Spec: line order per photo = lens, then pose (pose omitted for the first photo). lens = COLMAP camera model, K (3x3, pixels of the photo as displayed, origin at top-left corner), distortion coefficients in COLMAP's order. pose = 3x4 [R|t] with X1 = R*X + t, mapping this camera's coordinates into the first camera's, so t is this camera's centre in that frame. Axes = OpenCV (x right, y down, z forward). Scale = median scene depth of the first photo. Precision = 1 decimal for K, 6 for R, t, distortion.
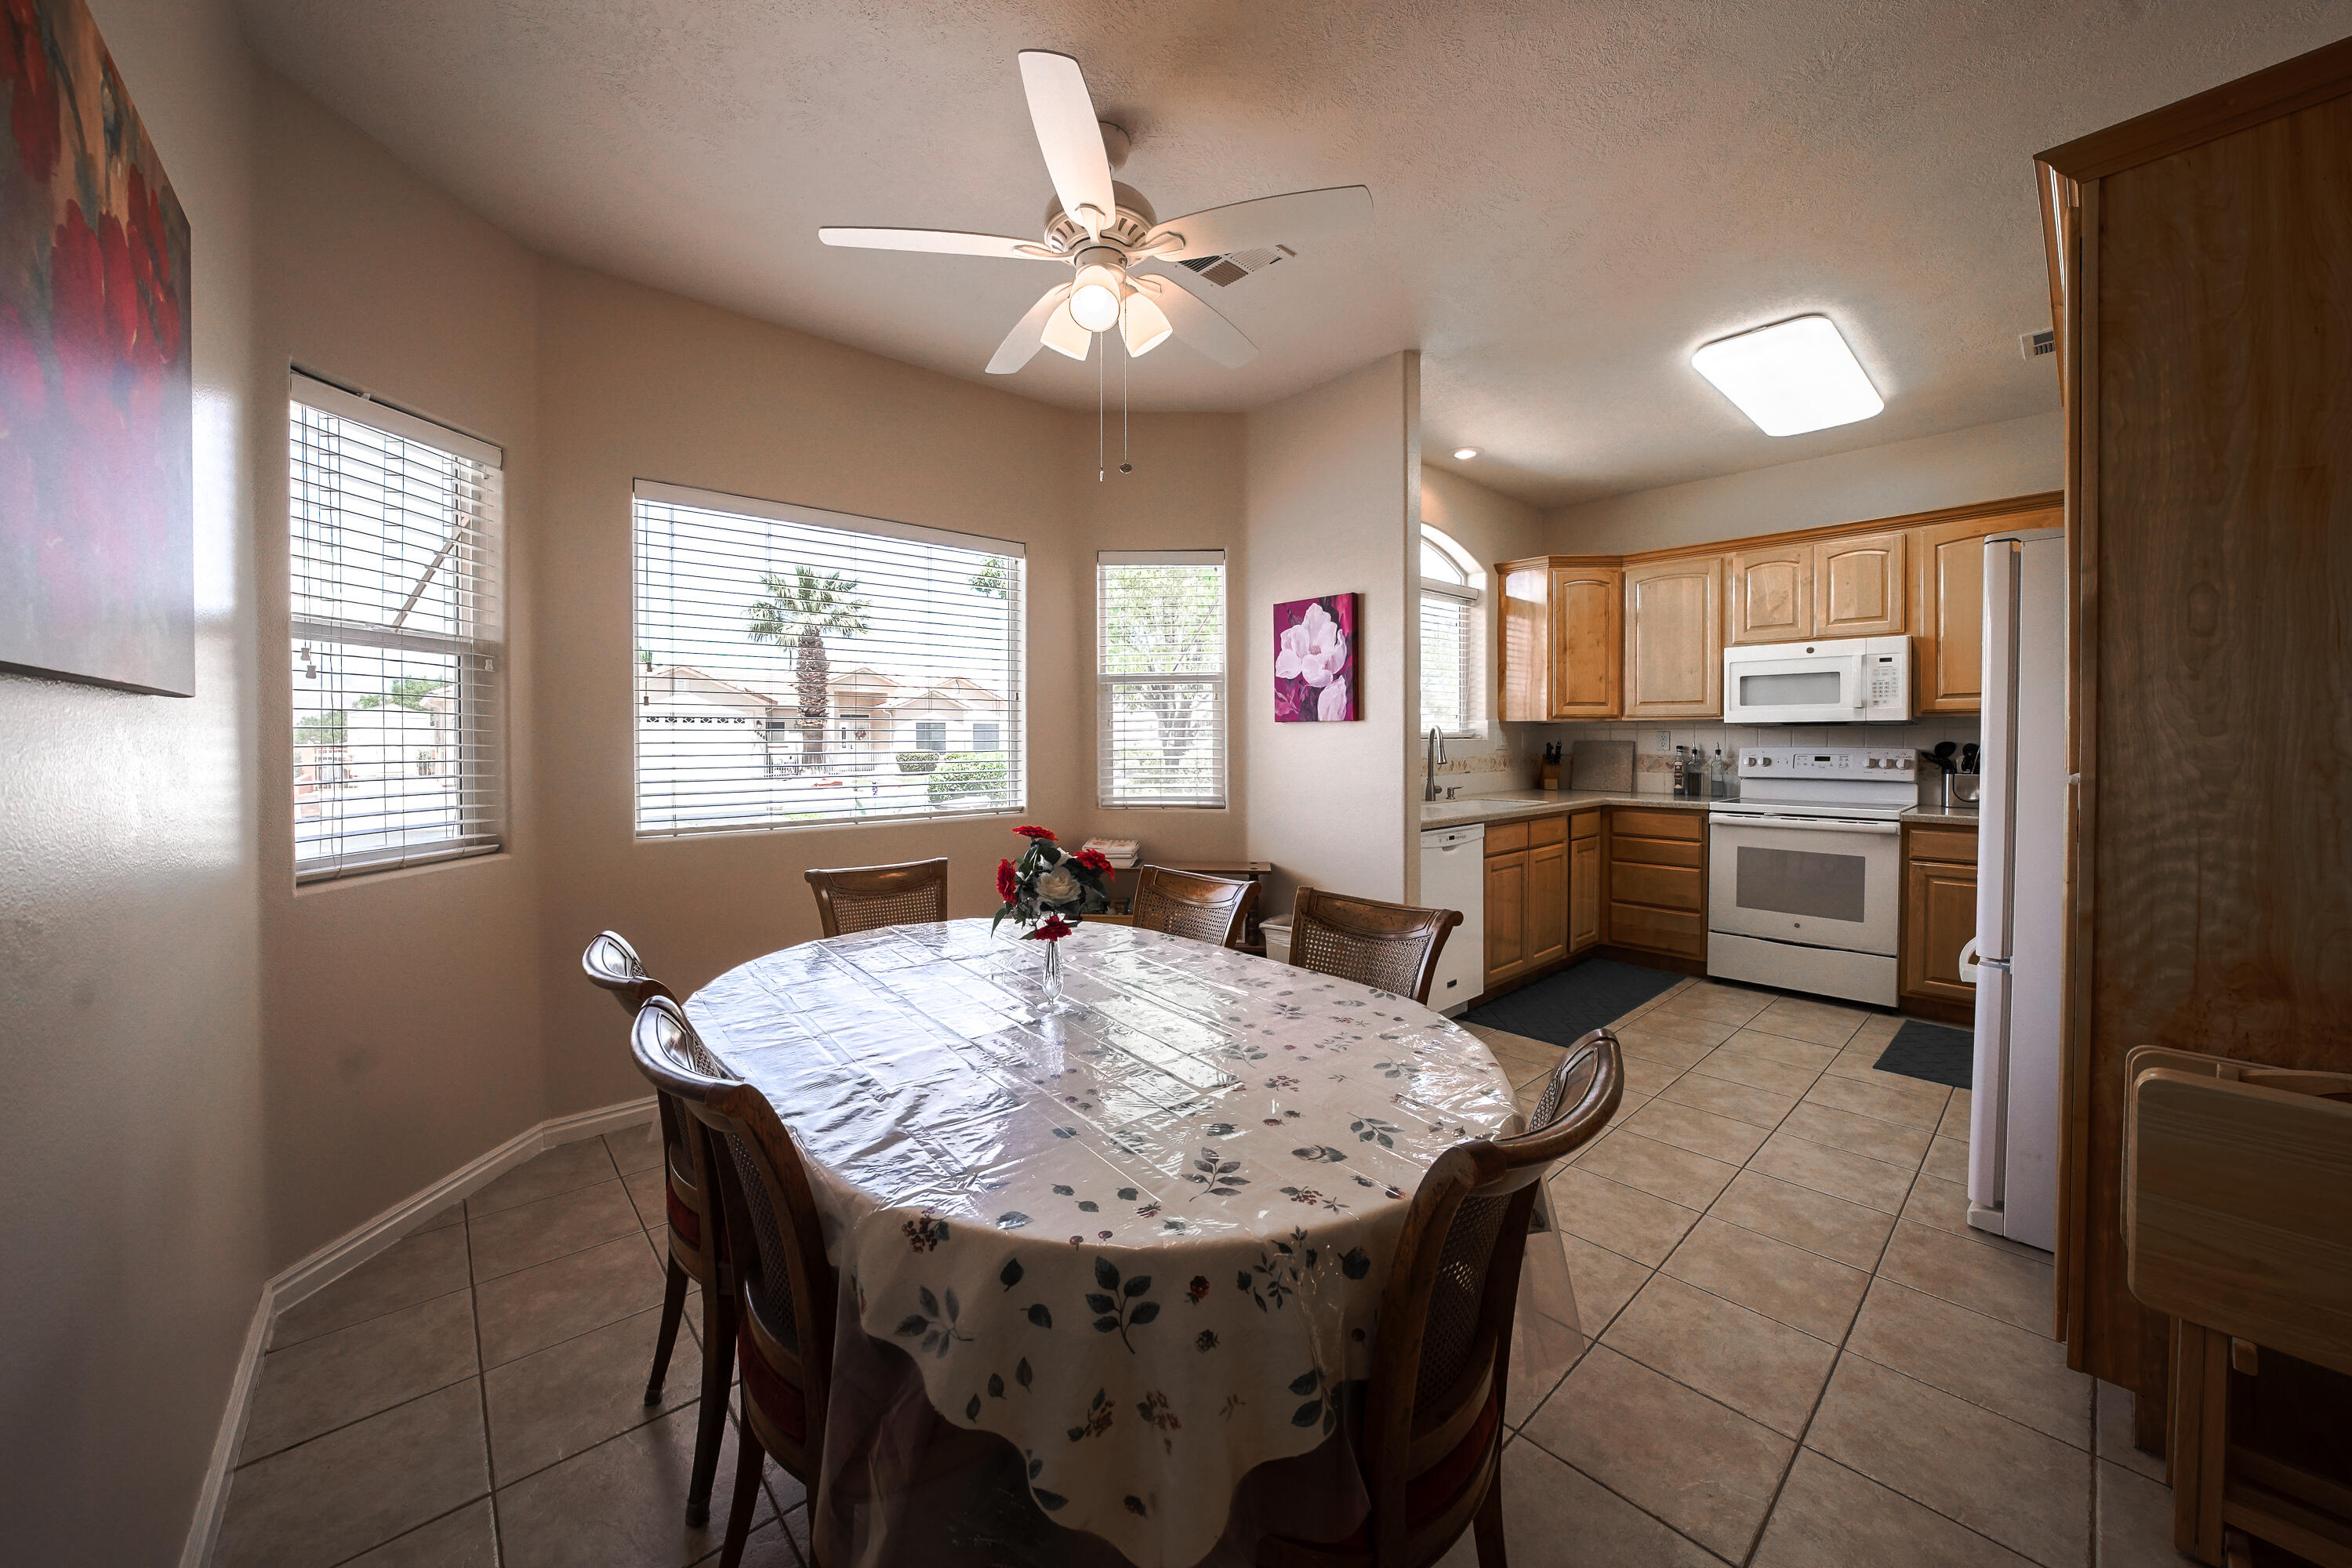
lens RADIAL K [[856.2, 0, 1188.1], [0, 856.2, 751.6], [0, 0, 1]] dist [-0.014396, 0.002168]
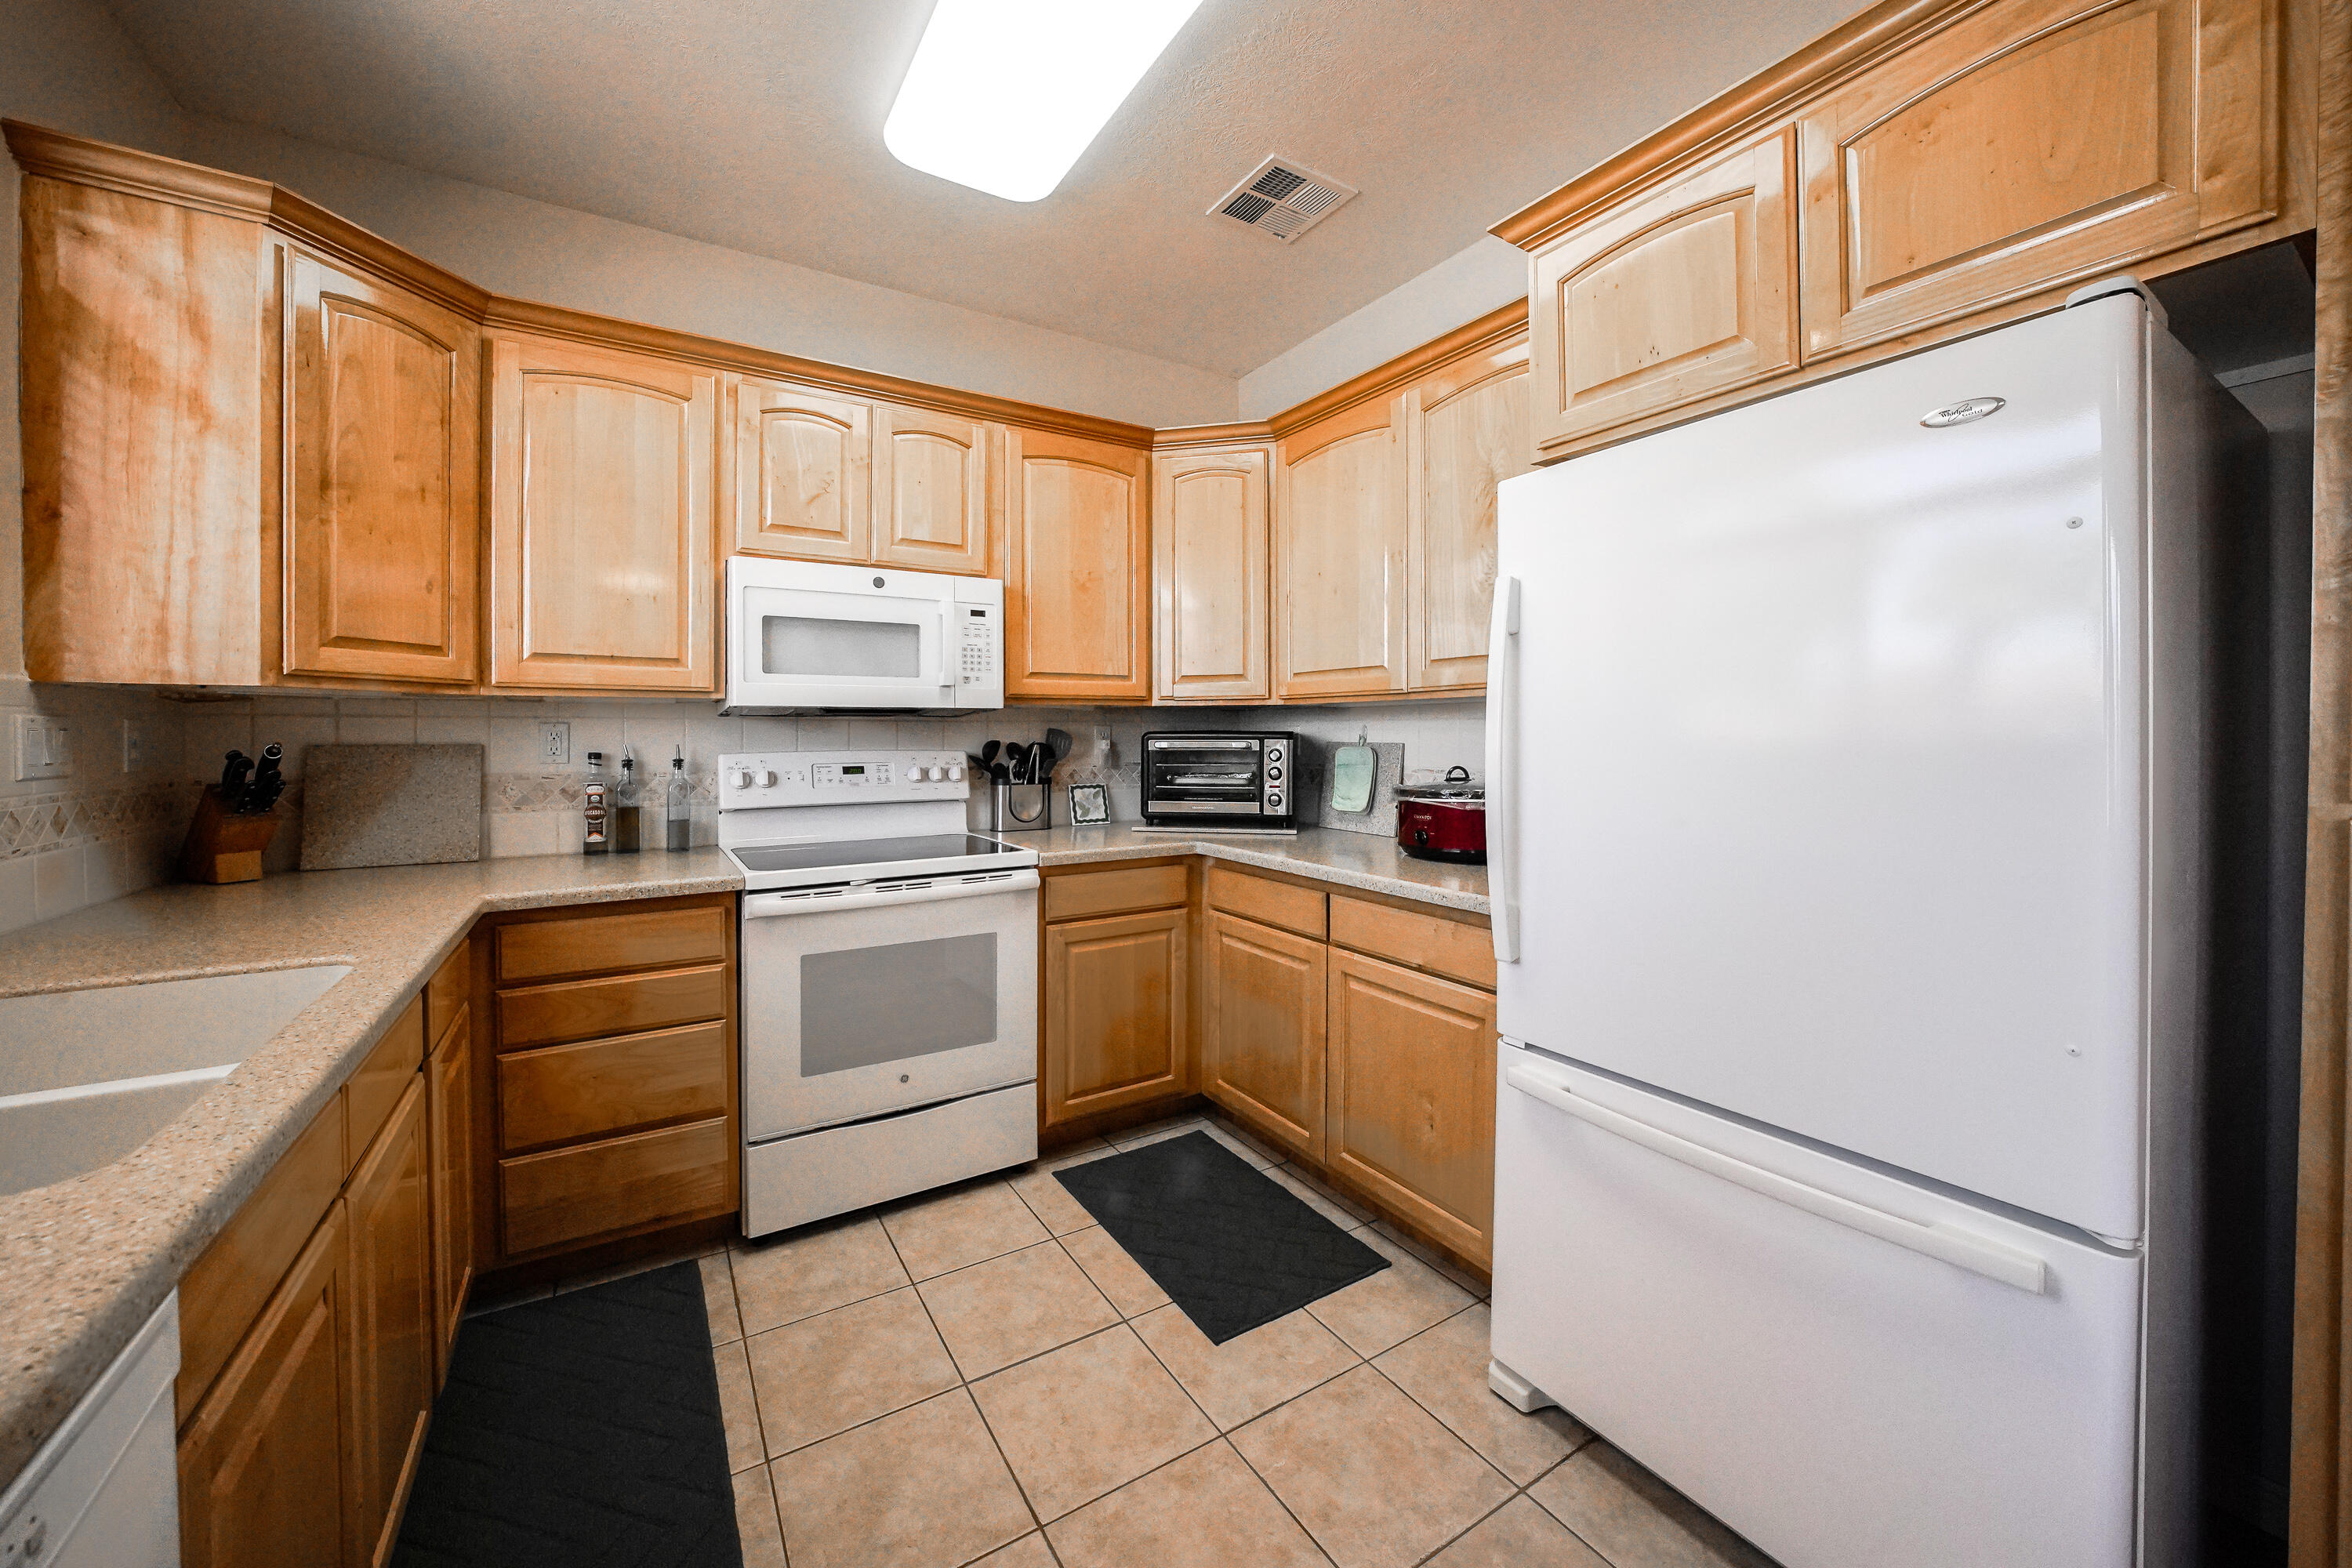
lens RADIAL K [[856.2, 0, 1119.5], [0, 856.2, 737.6], [0, 0, 1]] dist [-0.014396, 0.002168]
pose [[0.218674, -0.005385, 0.975783, 0.194833], [0.017009, 0.999854, 0.001706, -0.012709], [-0.975650, 0.016224, 0.218733, 0.682373]]
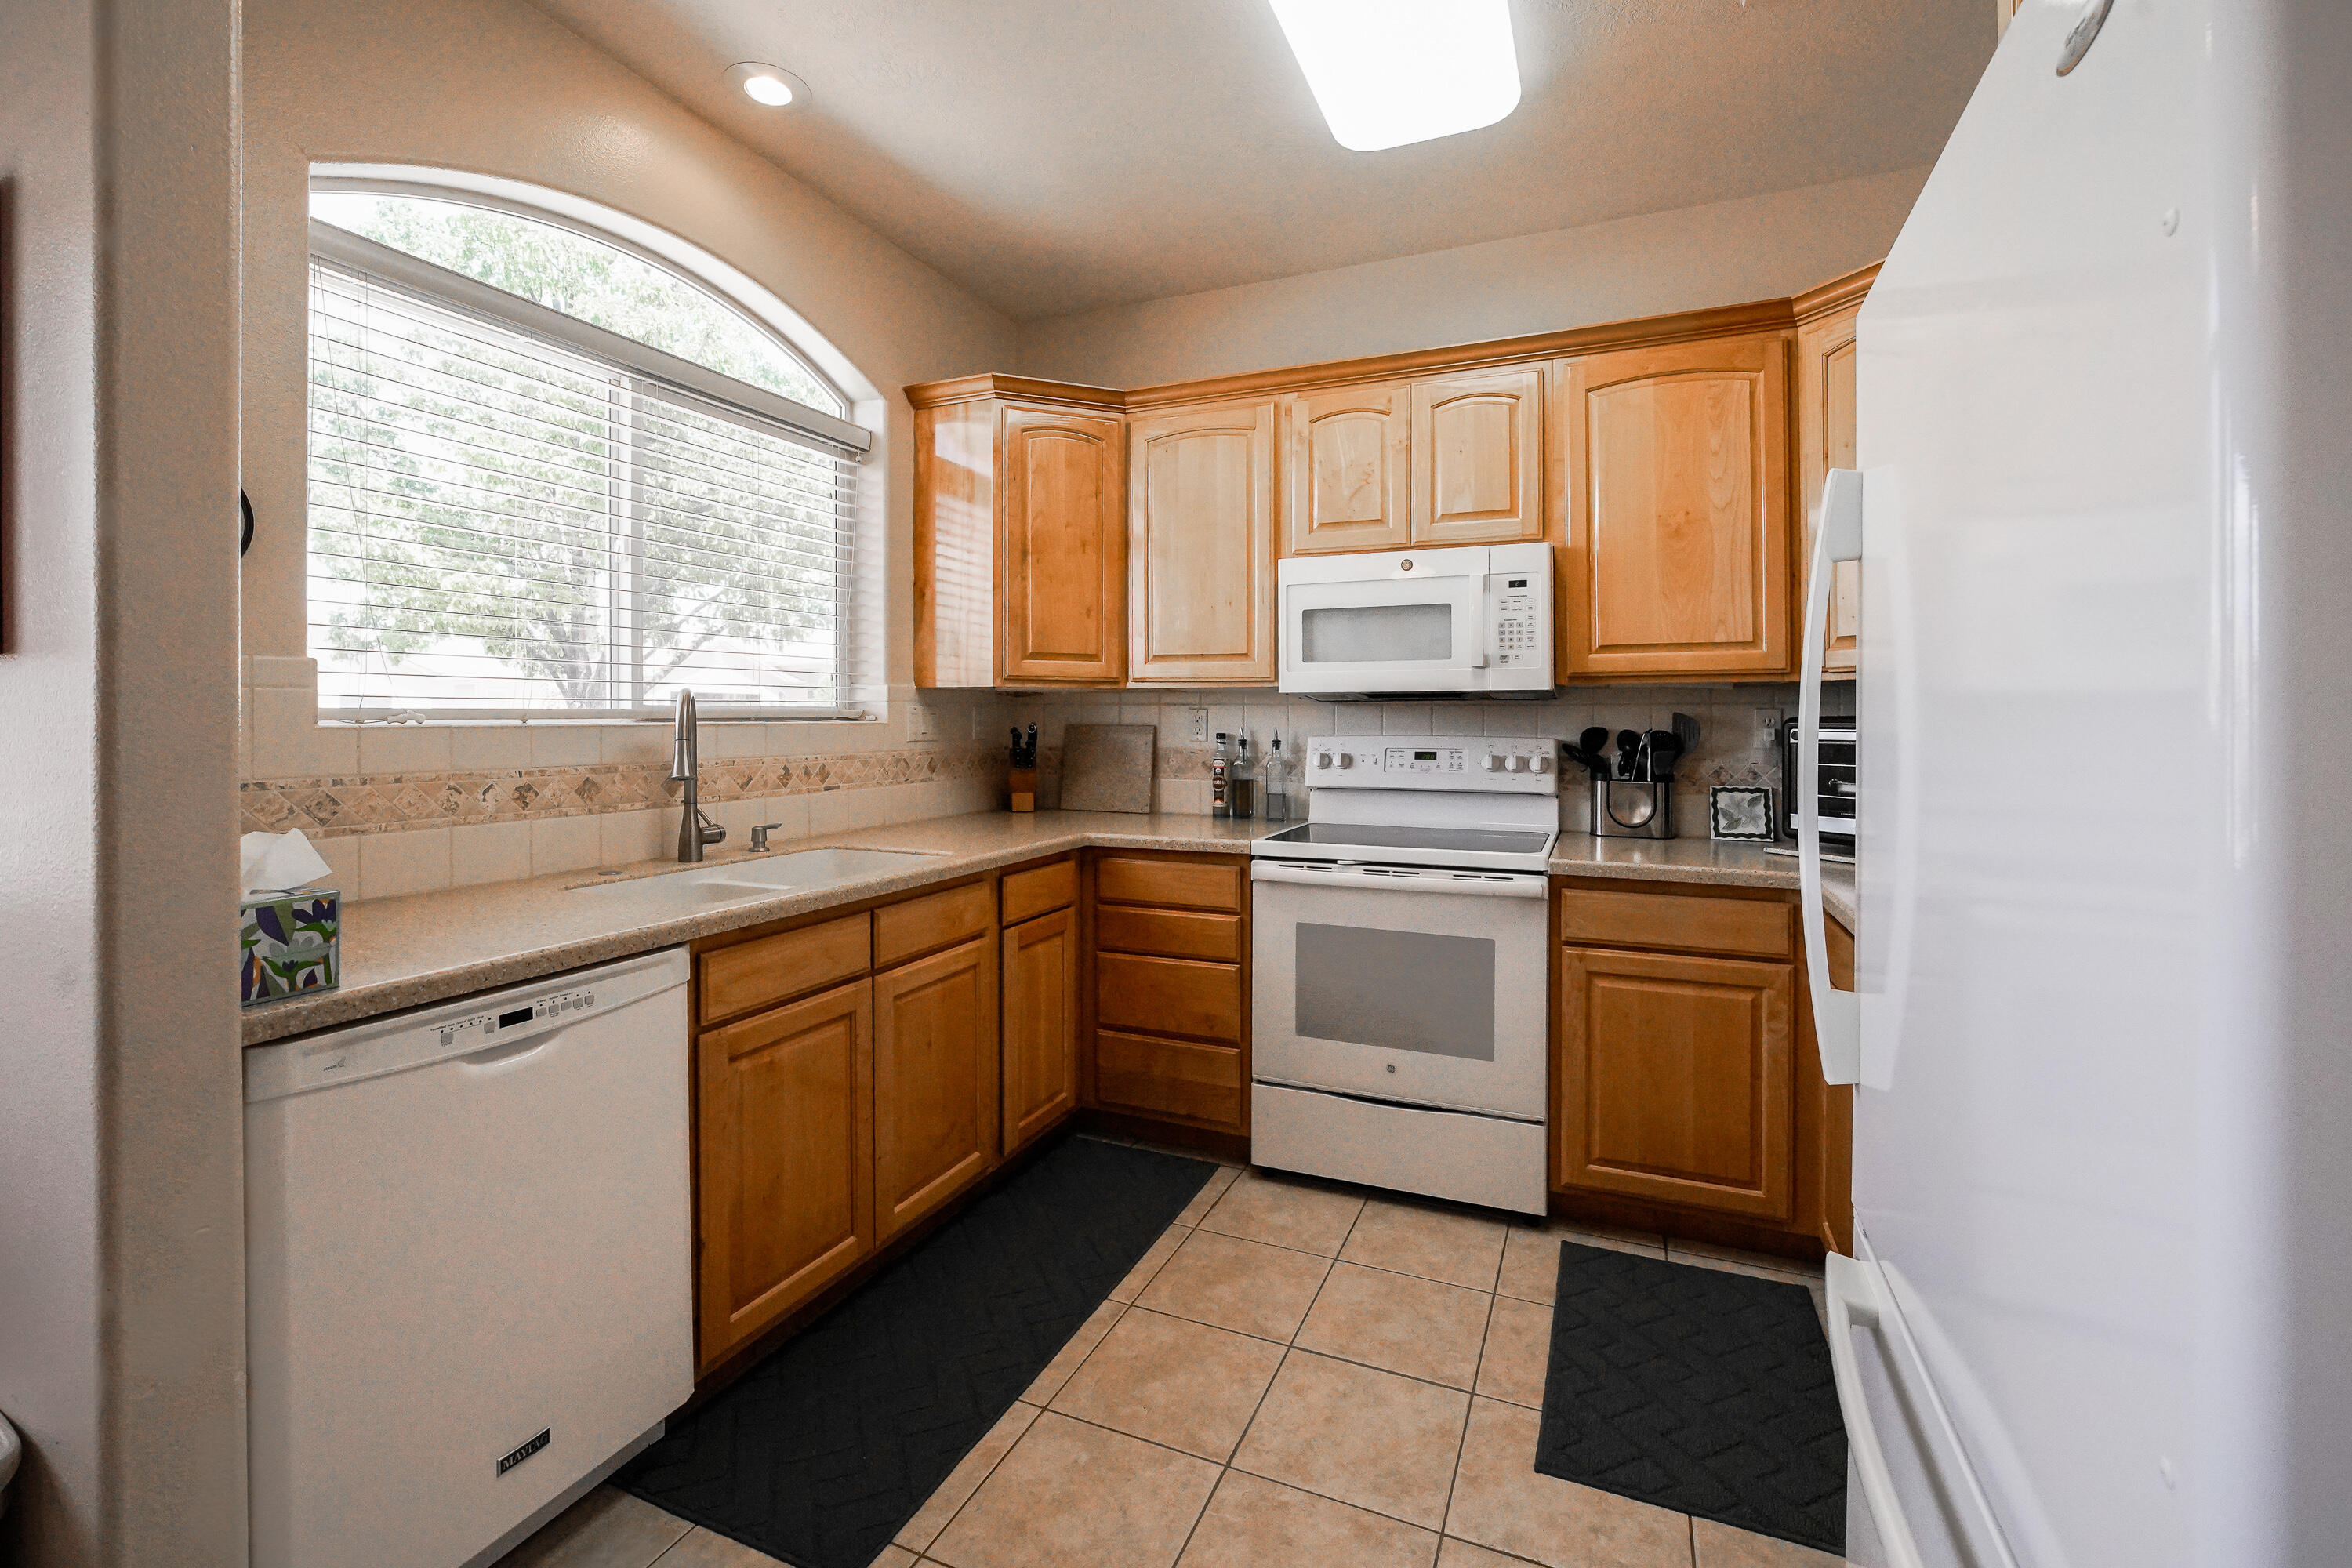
lens RADIAL K [[999.2, 0, 1199.7], [0, 999.2, 712.6], [0, 0, 1]] dist [-0.002781, 0.000341]
pose [[0.910521, 0.005304, 0.413428, 0.316573], [0.003435, 0.999786, -0.020391, -0.007970], [-0.413448, 0.019987, 0.910308, 0.432678]]
